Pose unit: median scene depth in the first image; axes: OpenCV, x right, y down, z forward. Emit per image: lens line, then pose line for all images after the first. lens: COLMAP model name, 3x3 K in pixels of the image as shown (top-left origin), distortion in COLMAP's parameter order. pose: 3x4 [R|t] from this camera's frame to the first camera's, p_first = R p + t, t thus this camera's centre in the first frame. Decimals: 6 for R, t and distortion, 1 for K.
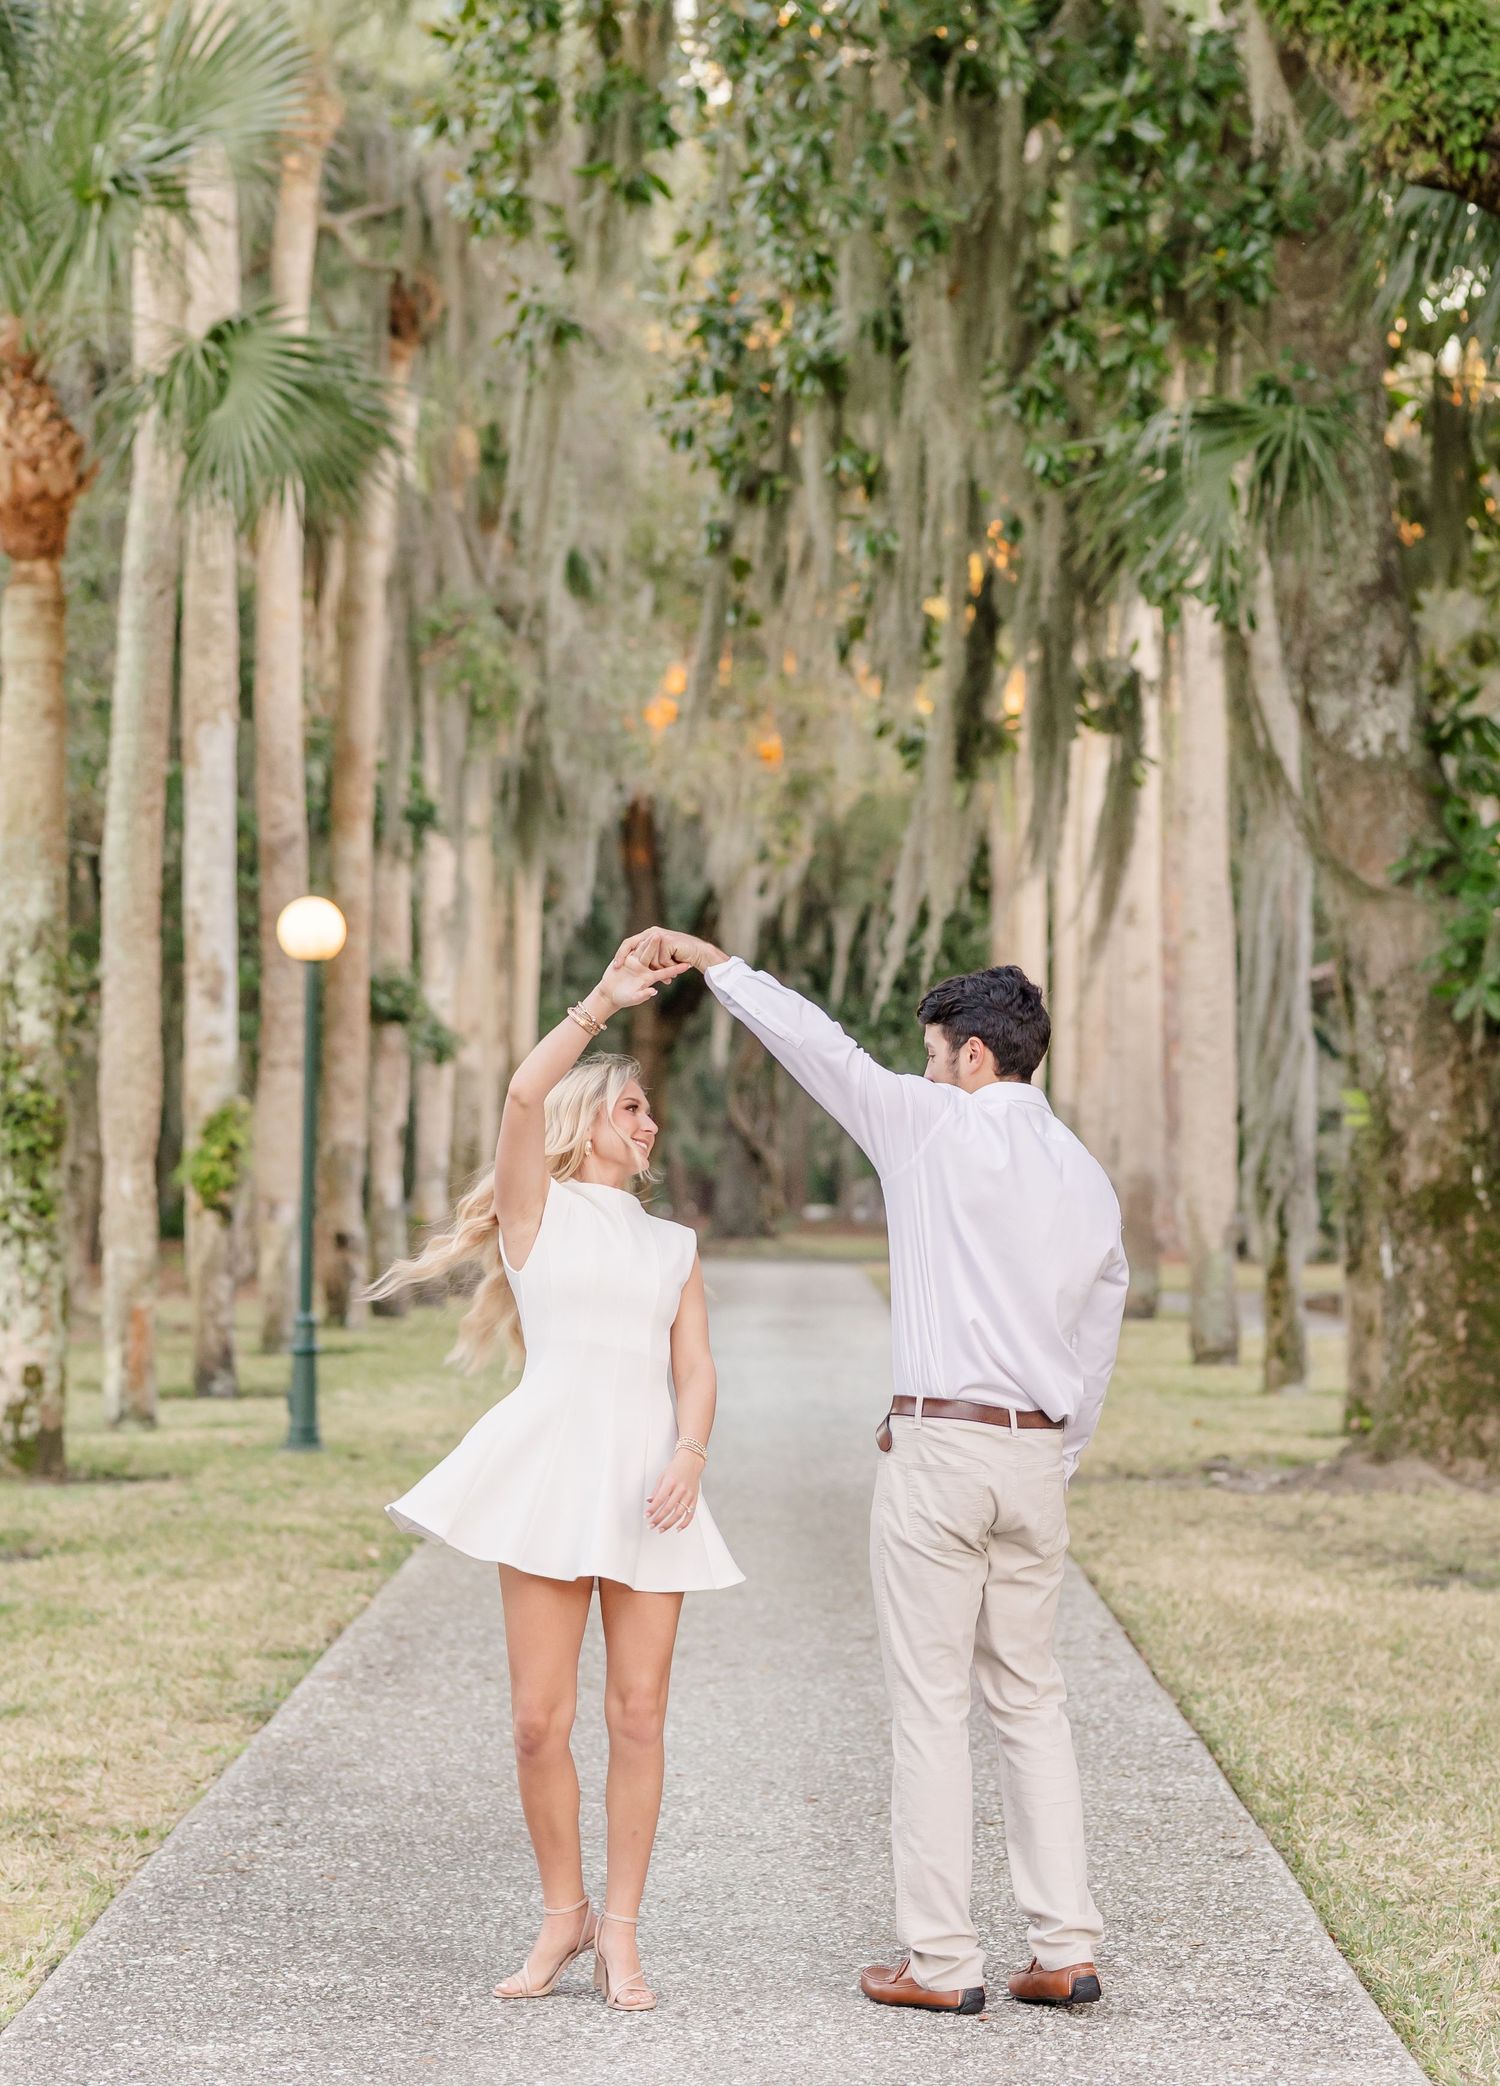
lens RADIAL K [[5249.3, 0, 548.0], [0, 5249.3, 1042.0], [0, 0, 1]] dist [0.459462, -8.570258]
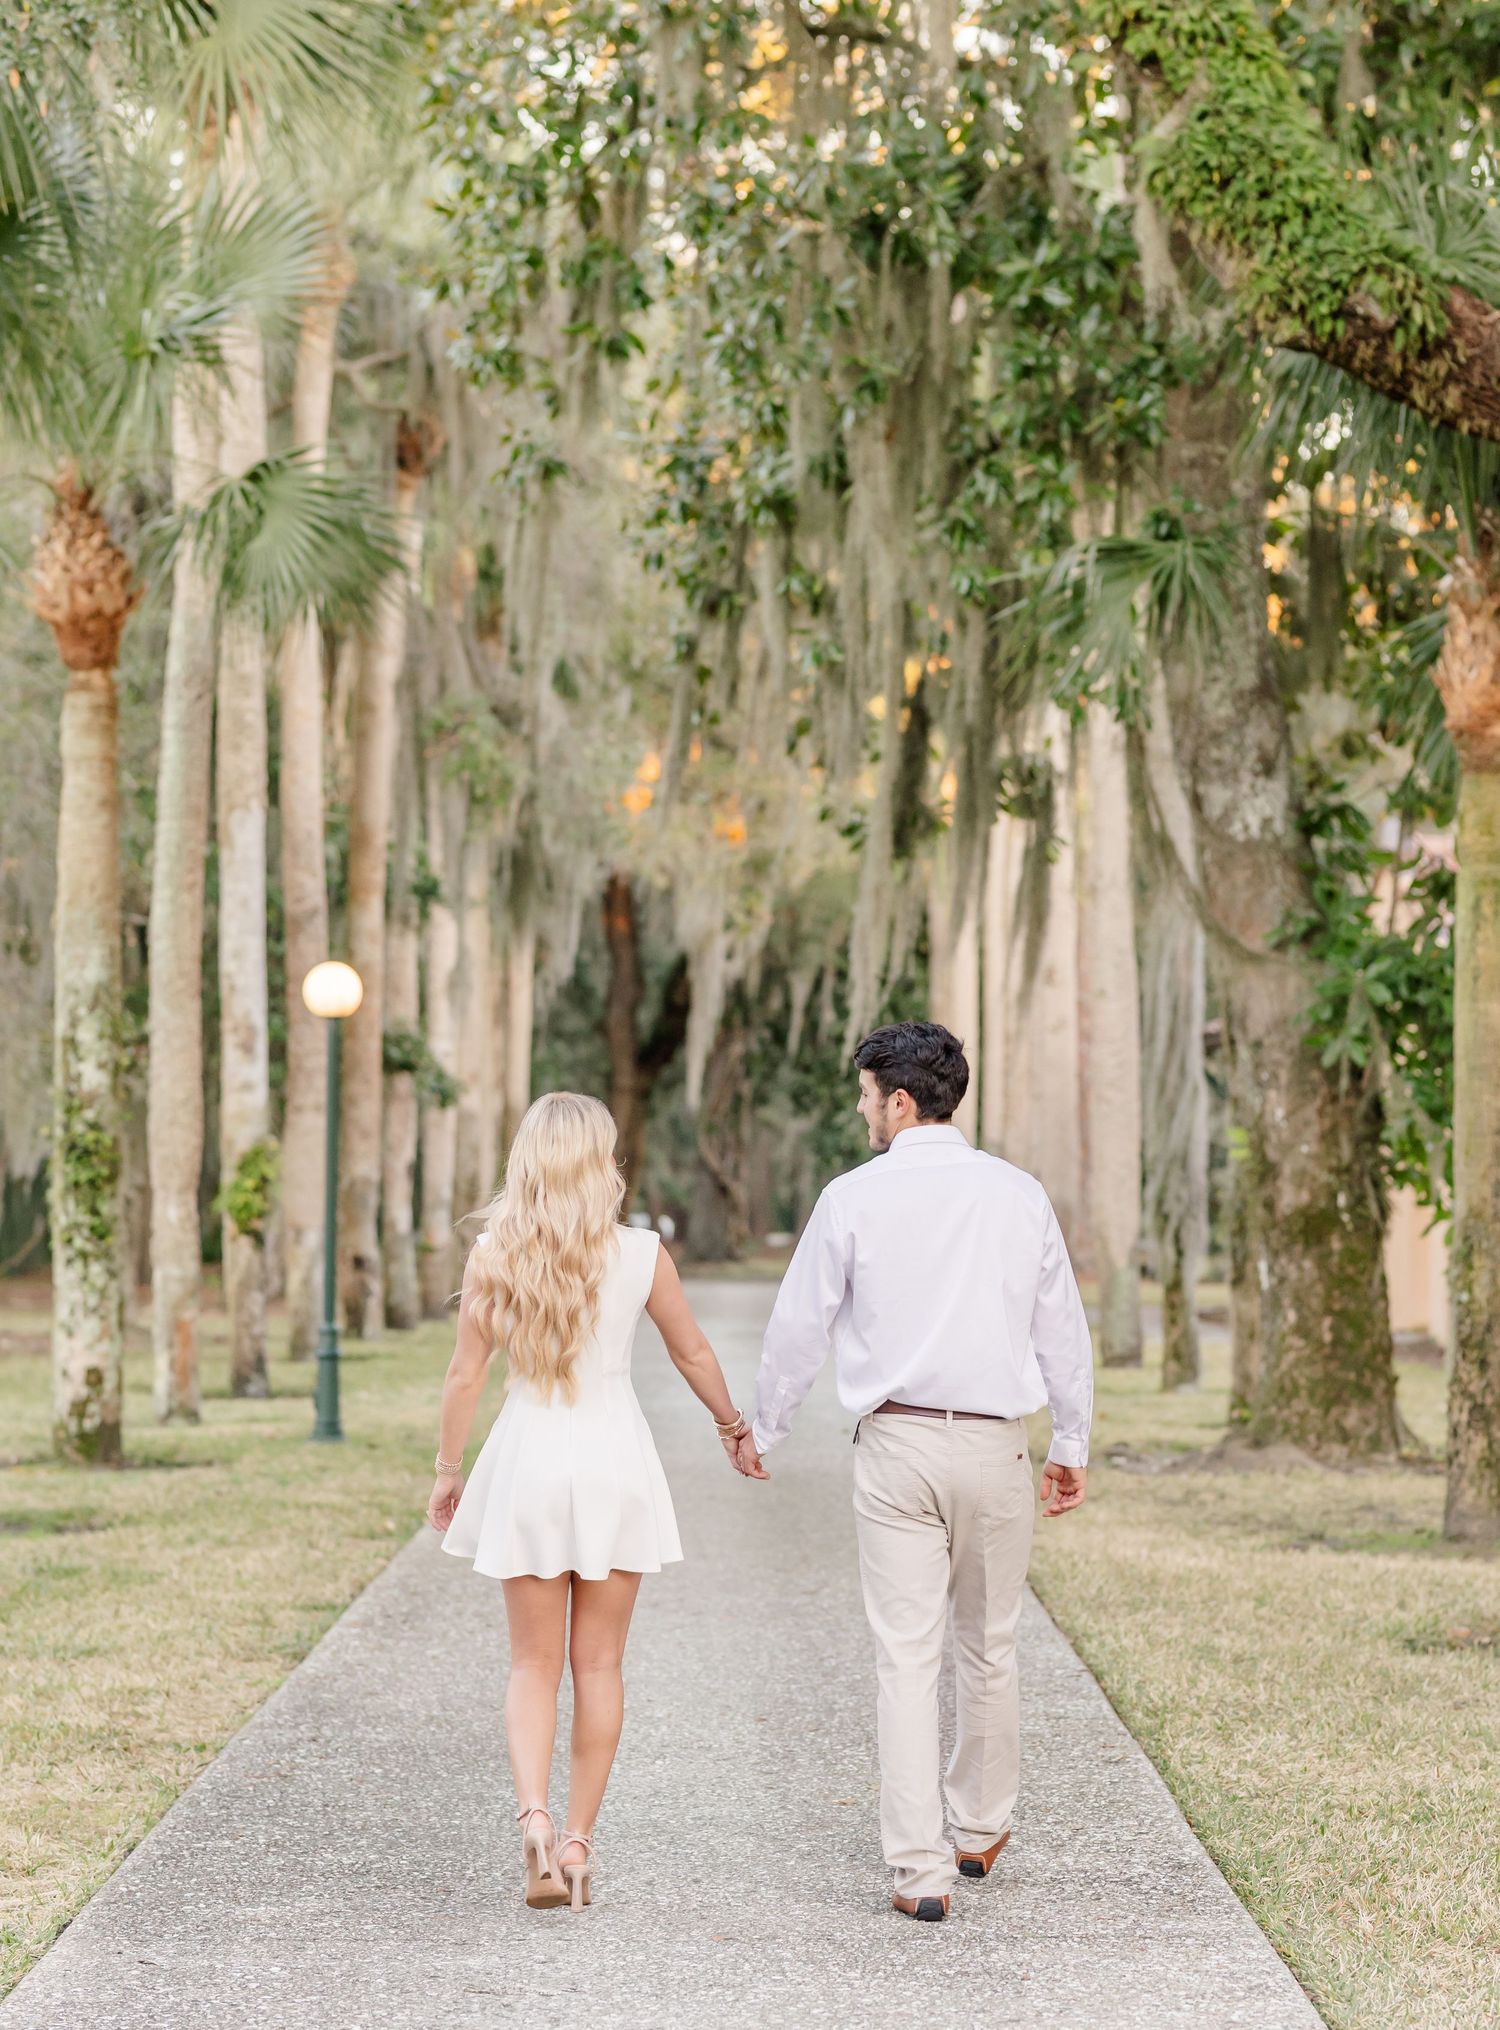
lens RADIAL K [[5921.2, 0, 716.5], [0, 5921.2, 1080.4], [0, 0, 1]] dist [0.024024, 0.348156]
pose [[0.999578, -0.003004, 0.028886, 0.001451], [0.003151, 0.999982, -0.005035, 0.004978], [-0.028870, 0.005124, 0.999570, -0.292247]]
